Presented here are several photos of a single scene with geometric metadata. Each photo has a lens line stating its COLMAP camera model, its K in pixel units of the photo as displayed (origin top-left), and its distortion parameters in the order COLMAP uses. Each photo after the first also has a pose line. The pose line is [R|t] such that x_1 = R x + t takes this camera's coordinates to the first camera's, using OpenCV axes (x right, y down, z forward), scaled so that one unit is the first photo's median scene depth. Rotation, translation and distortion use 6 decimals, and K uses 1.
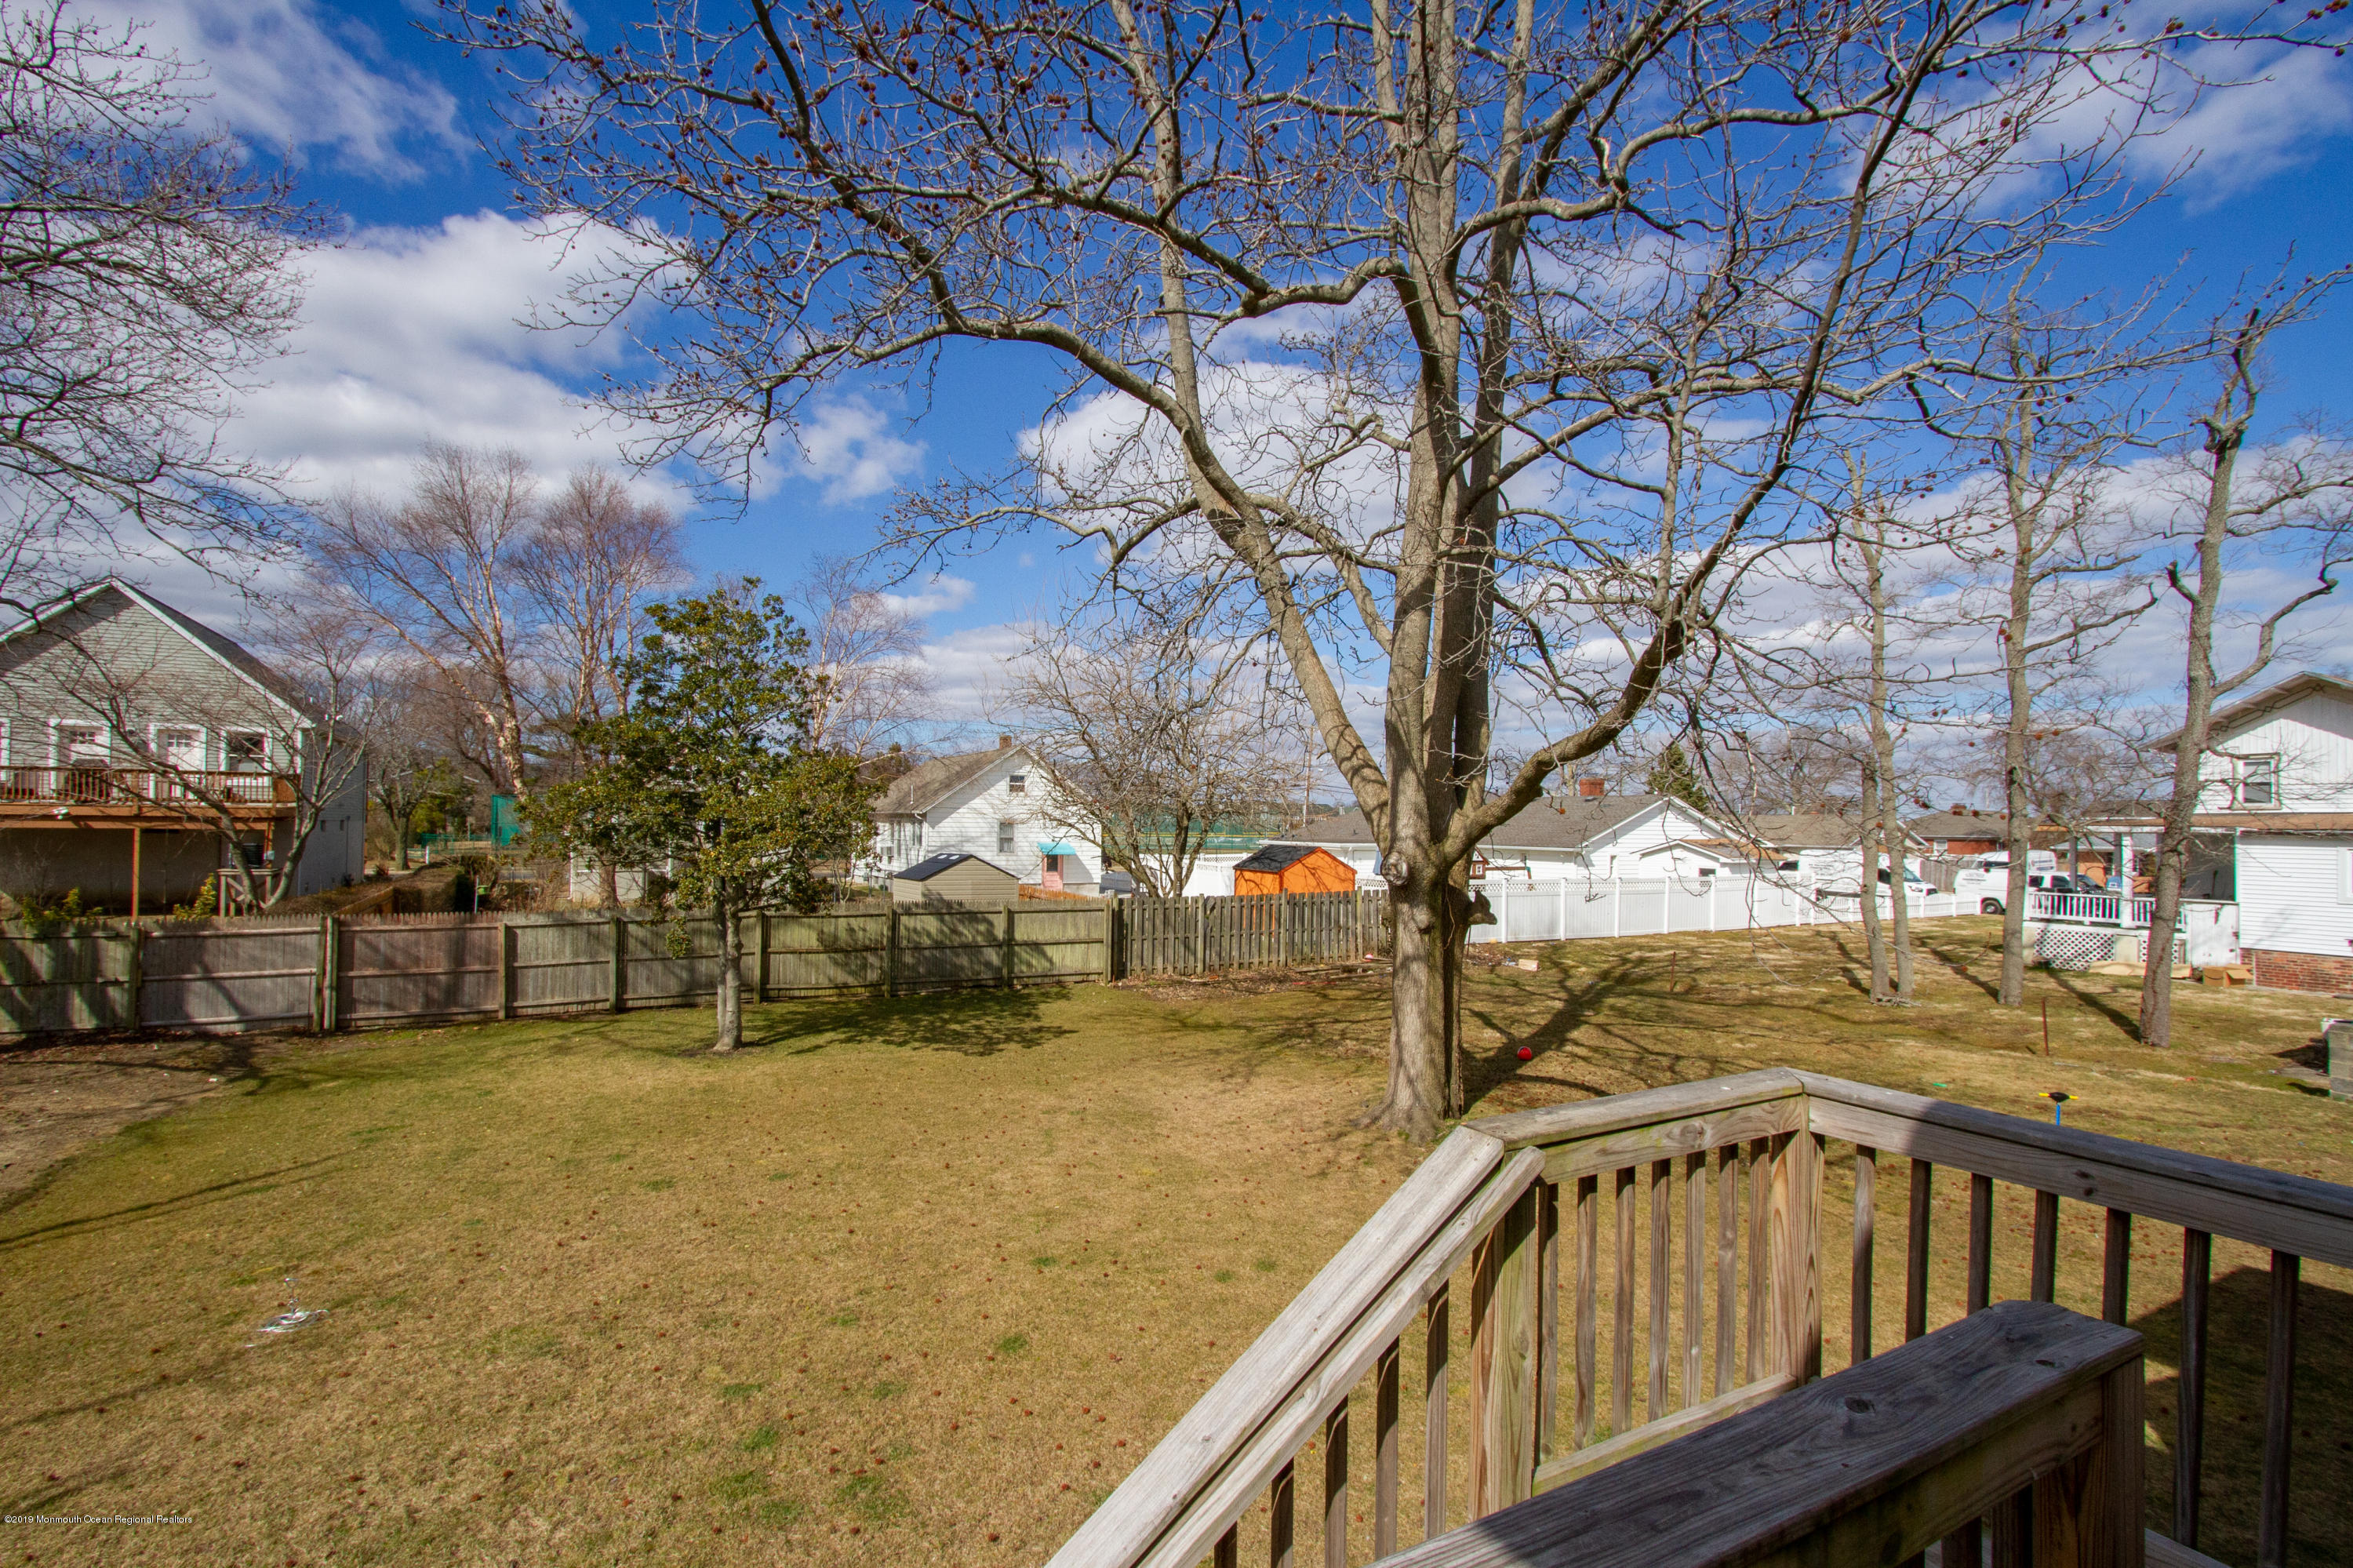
lens RADIAL K [[1110.7, 0, 1179.8], [0, 1110.7, 810.6], [0, 0, 1]] dist [-0.016103, 0.000440]
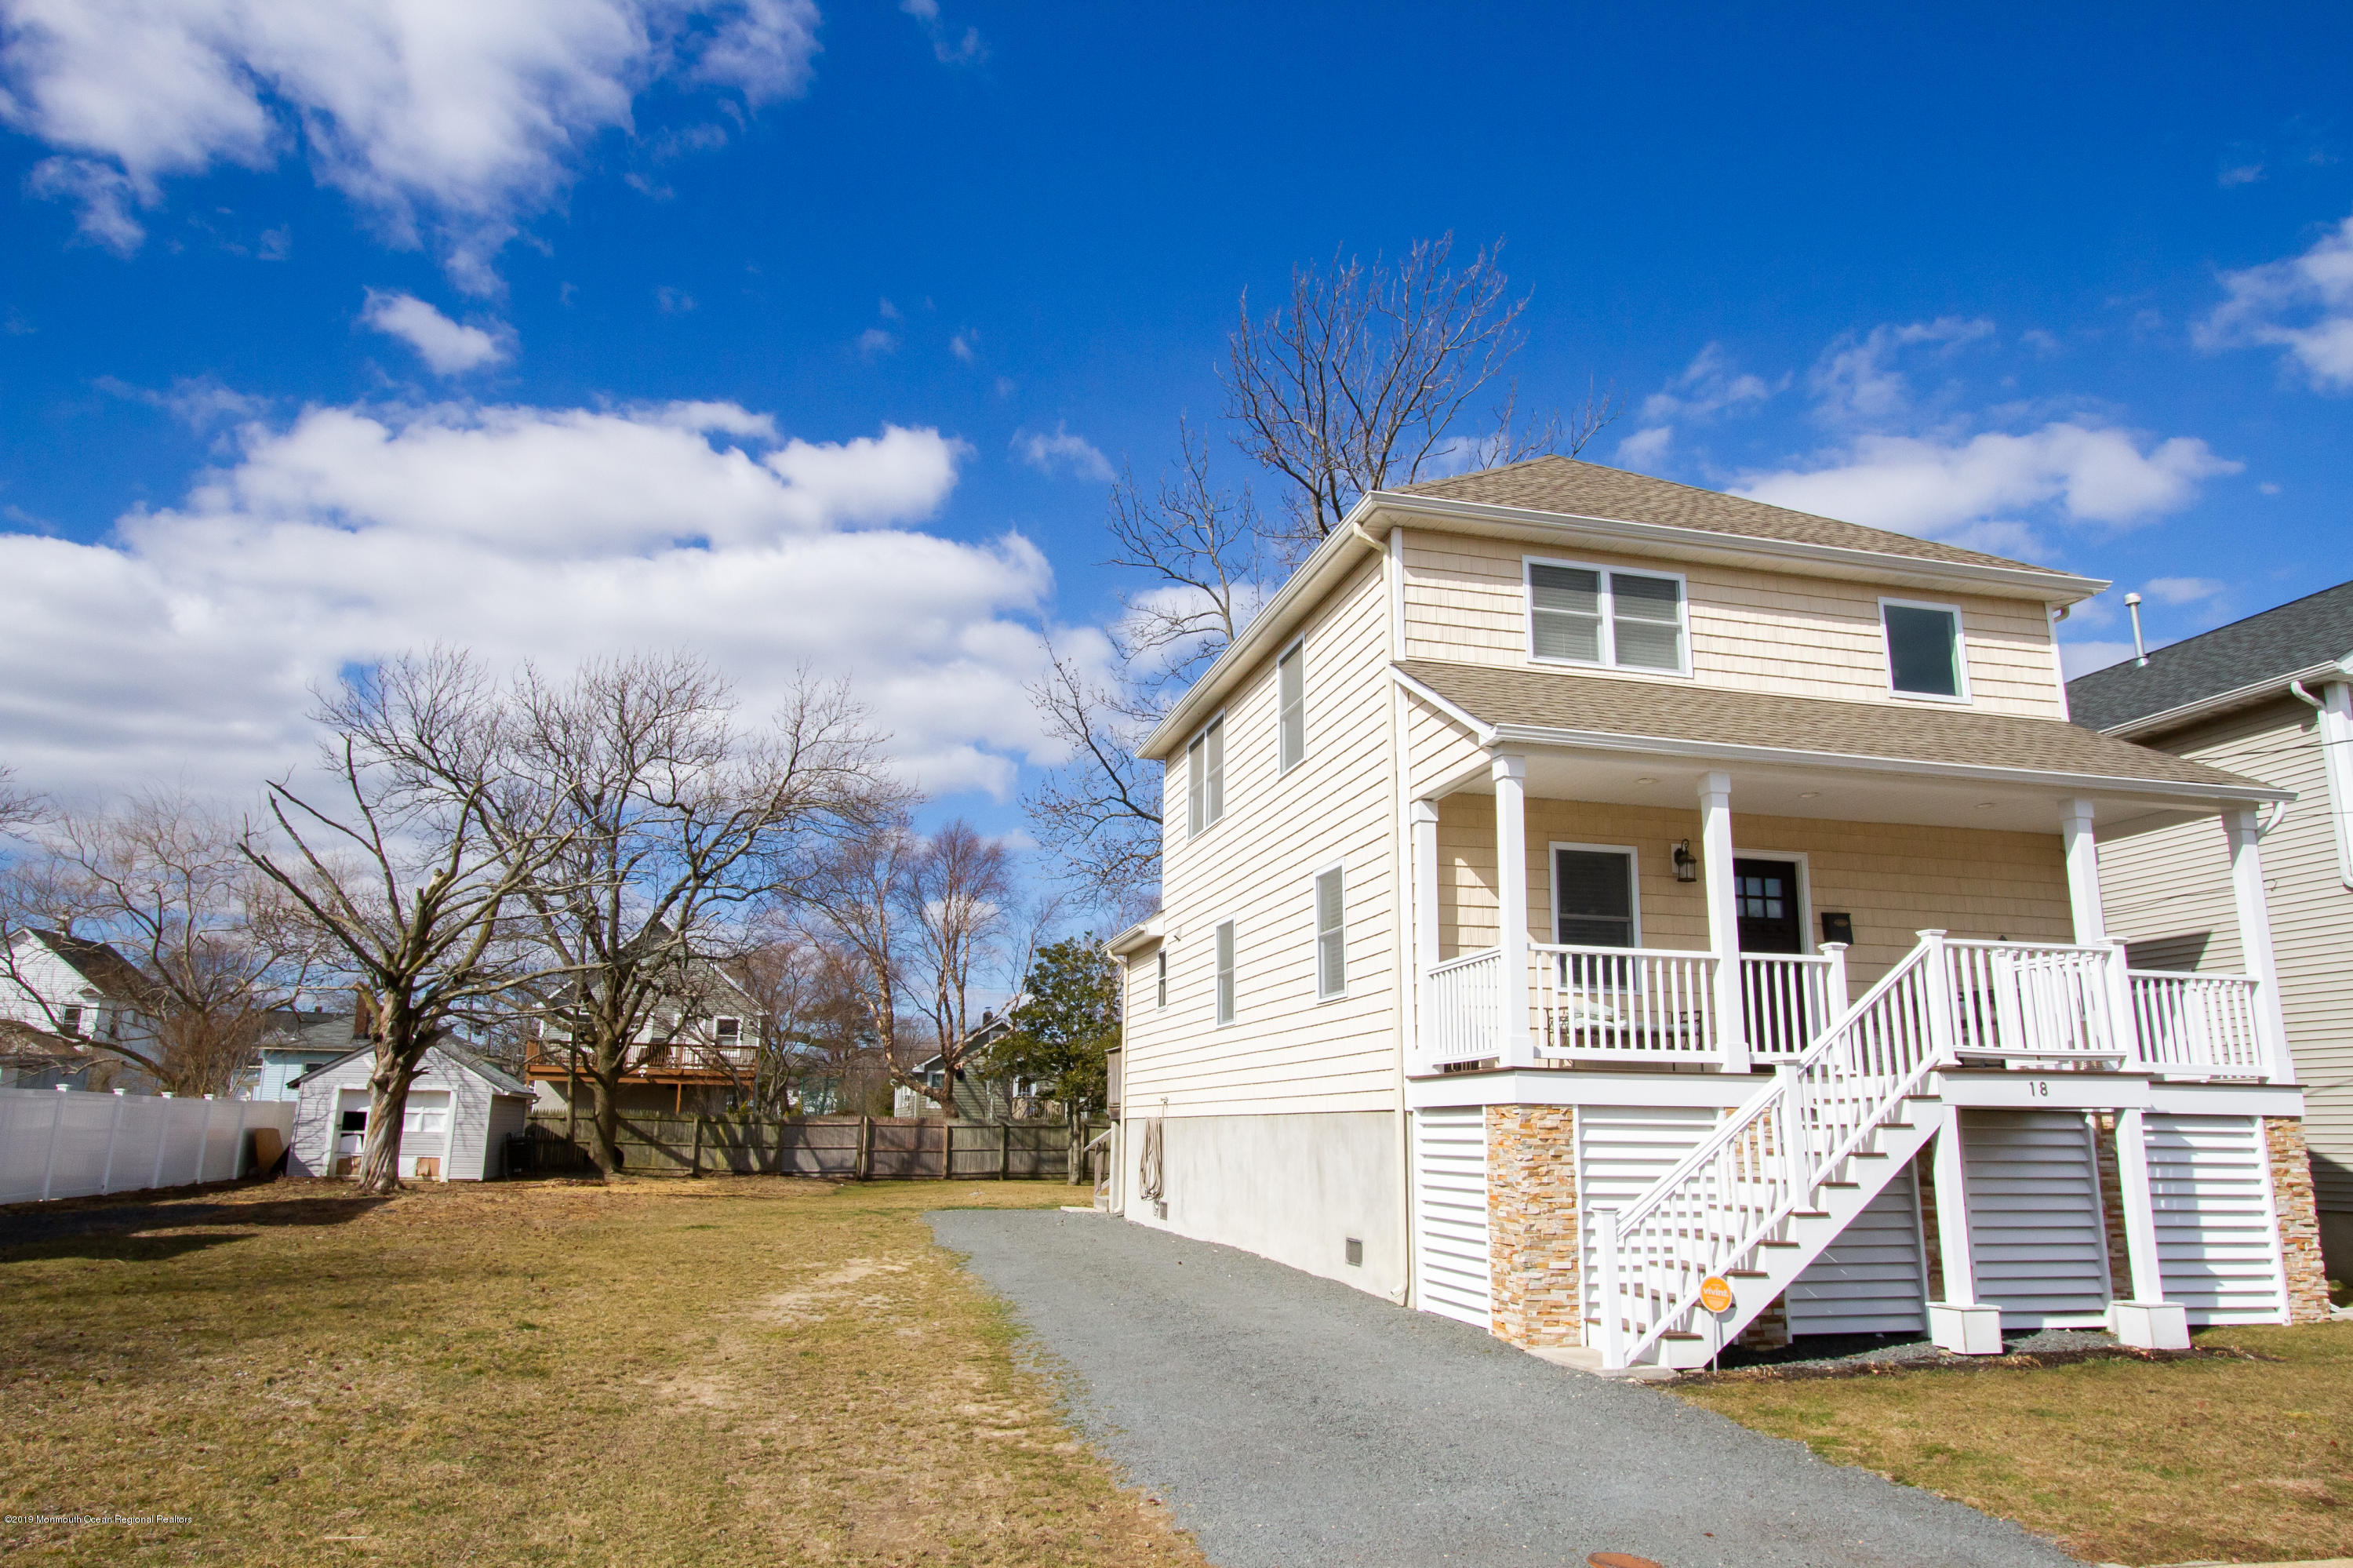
lens RADIAL K [[1498.8, 0, 1178.6], [0, 1498.8, 792.1], [0, 0, 1]] dist [-0.001008, -0.000039]
pose [[0.971429, -0.048673, -0.232284, 0.337802], [-0.003422, 0.975769, -0.218776, 0.107873], [0.237304, 0.213320, 0.947724, -1.308062]]
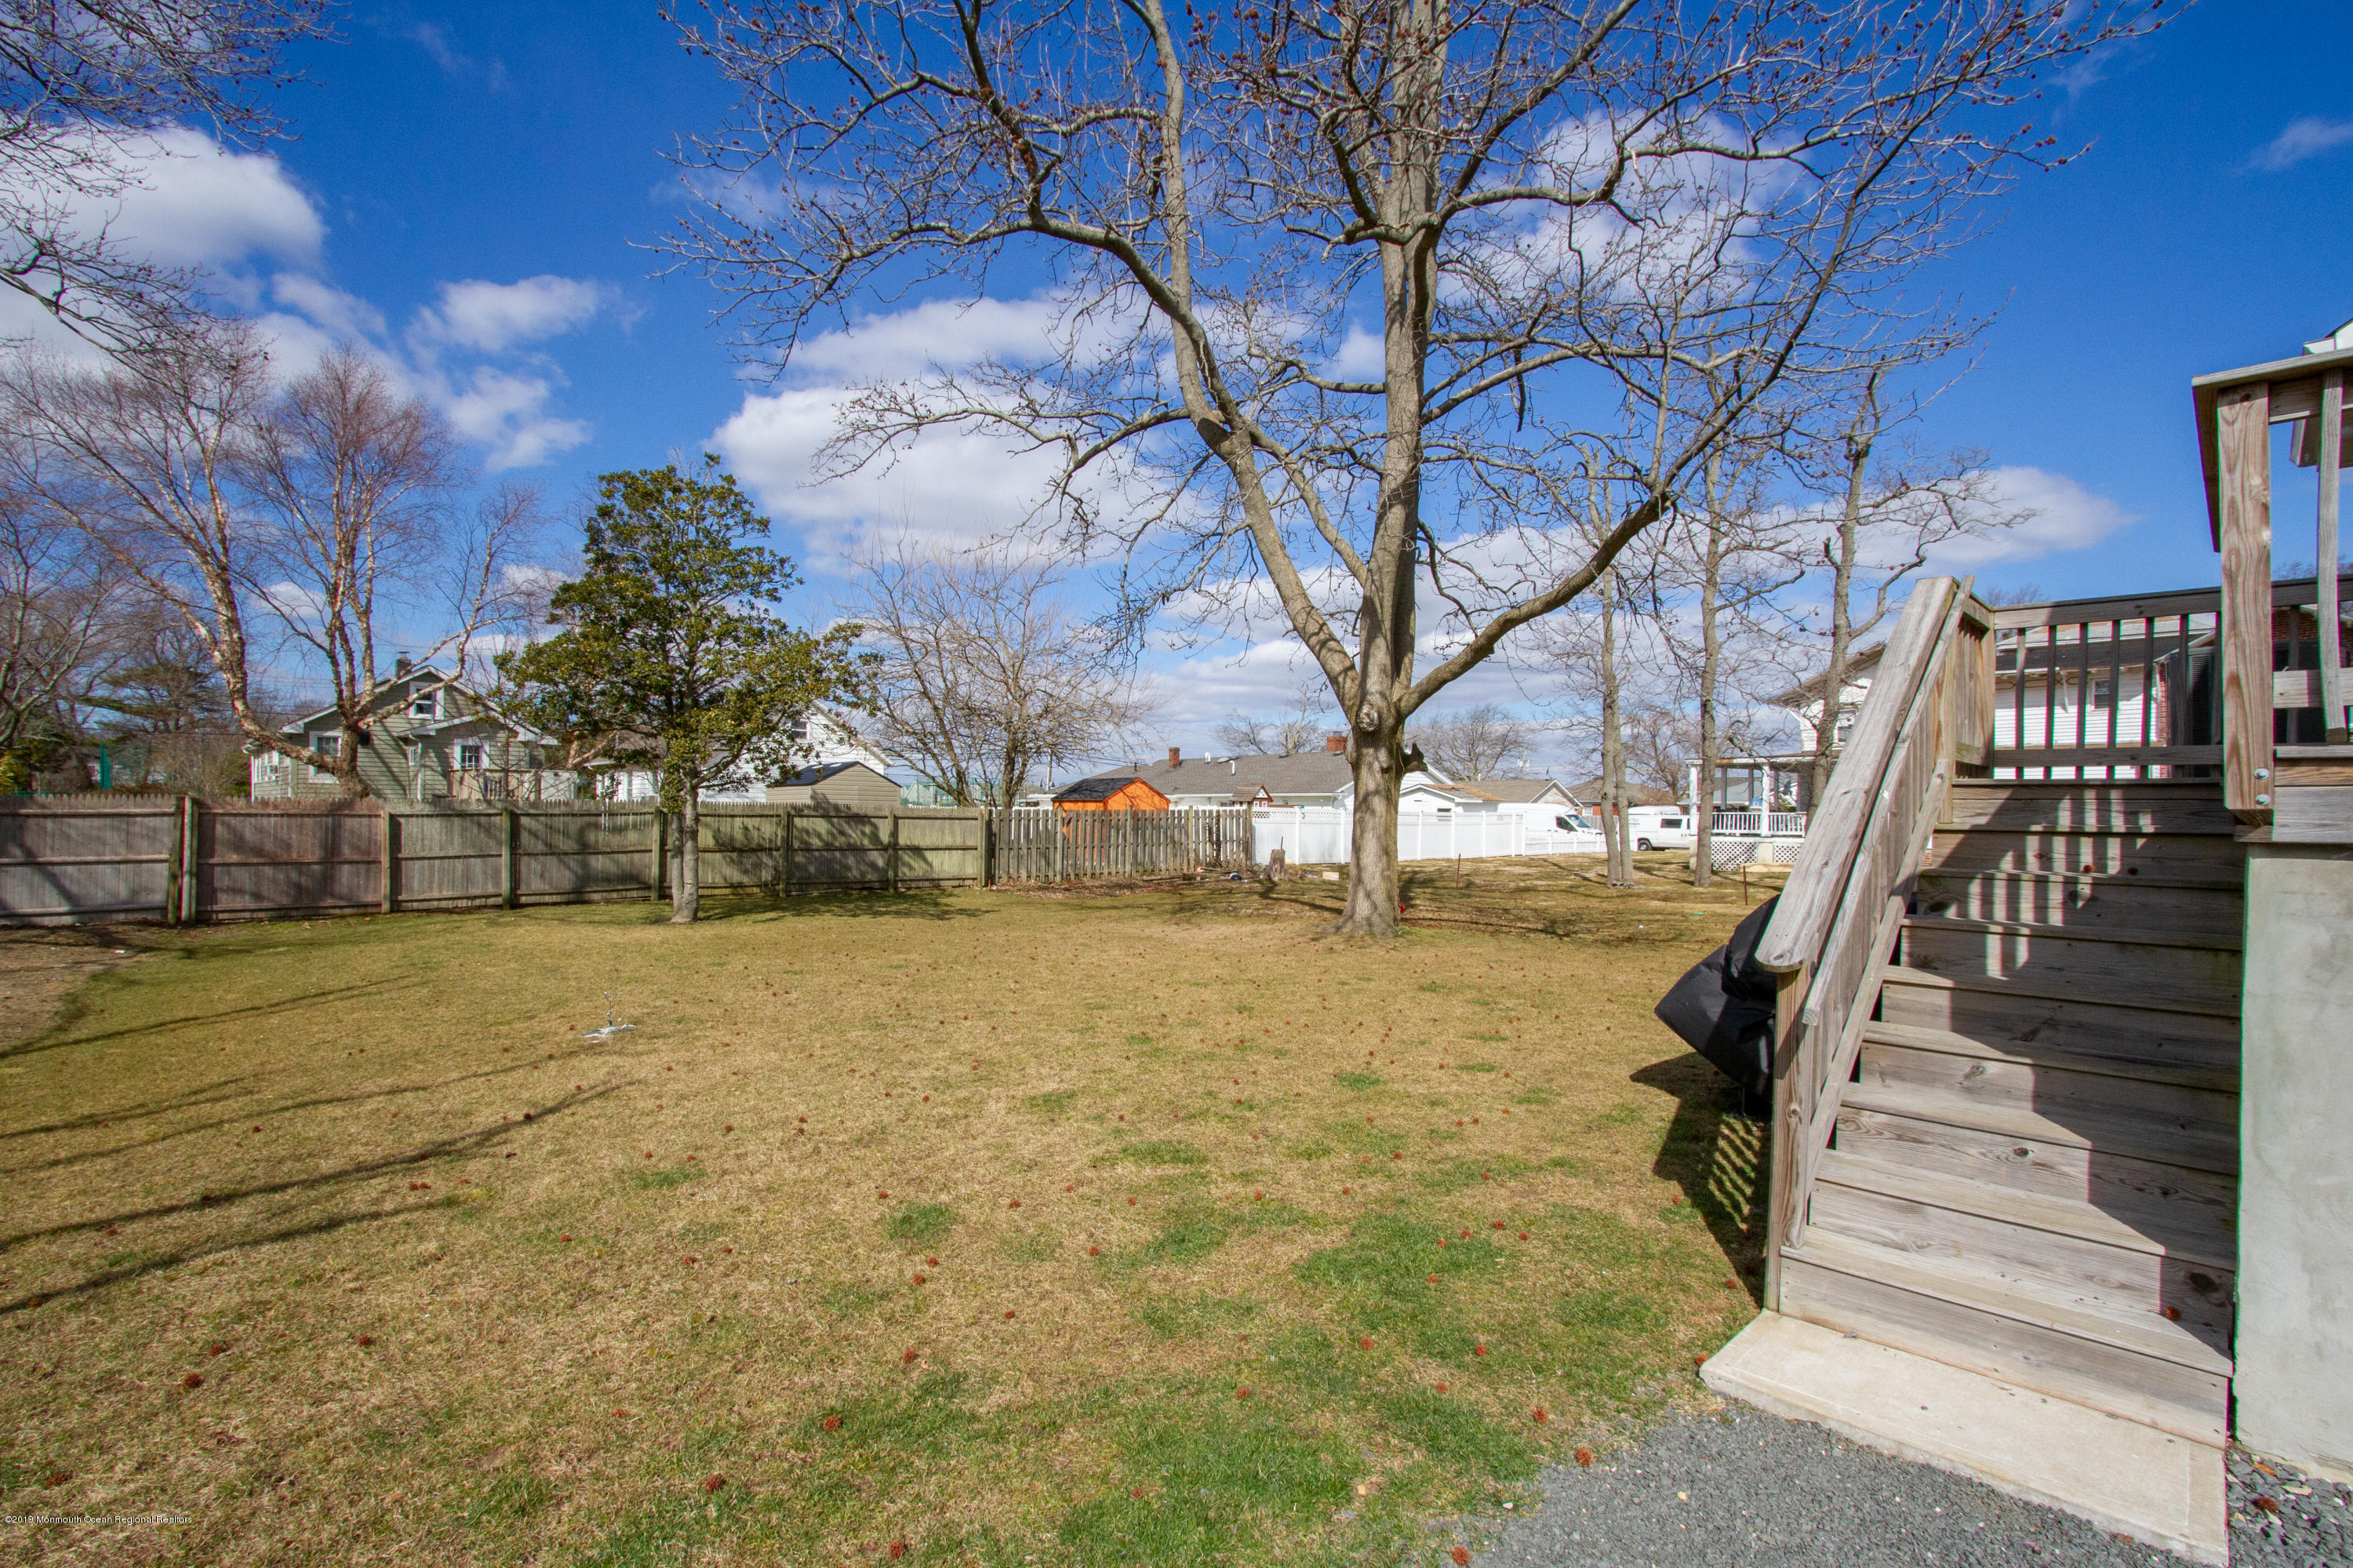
lens RADIAL K [[1110.7, 0, 1179.8], [0, 1110.7, 810.6], [0, 0, 1]] dist [-0.016103, 0.000440]
pose [[0.960800, -0.000748, 0.277240, -0.221766], [-0.001311, 0.999973, 0.007241, 0.093284], [-0.277238, -0.007321, 0.960773, -0.084618]]
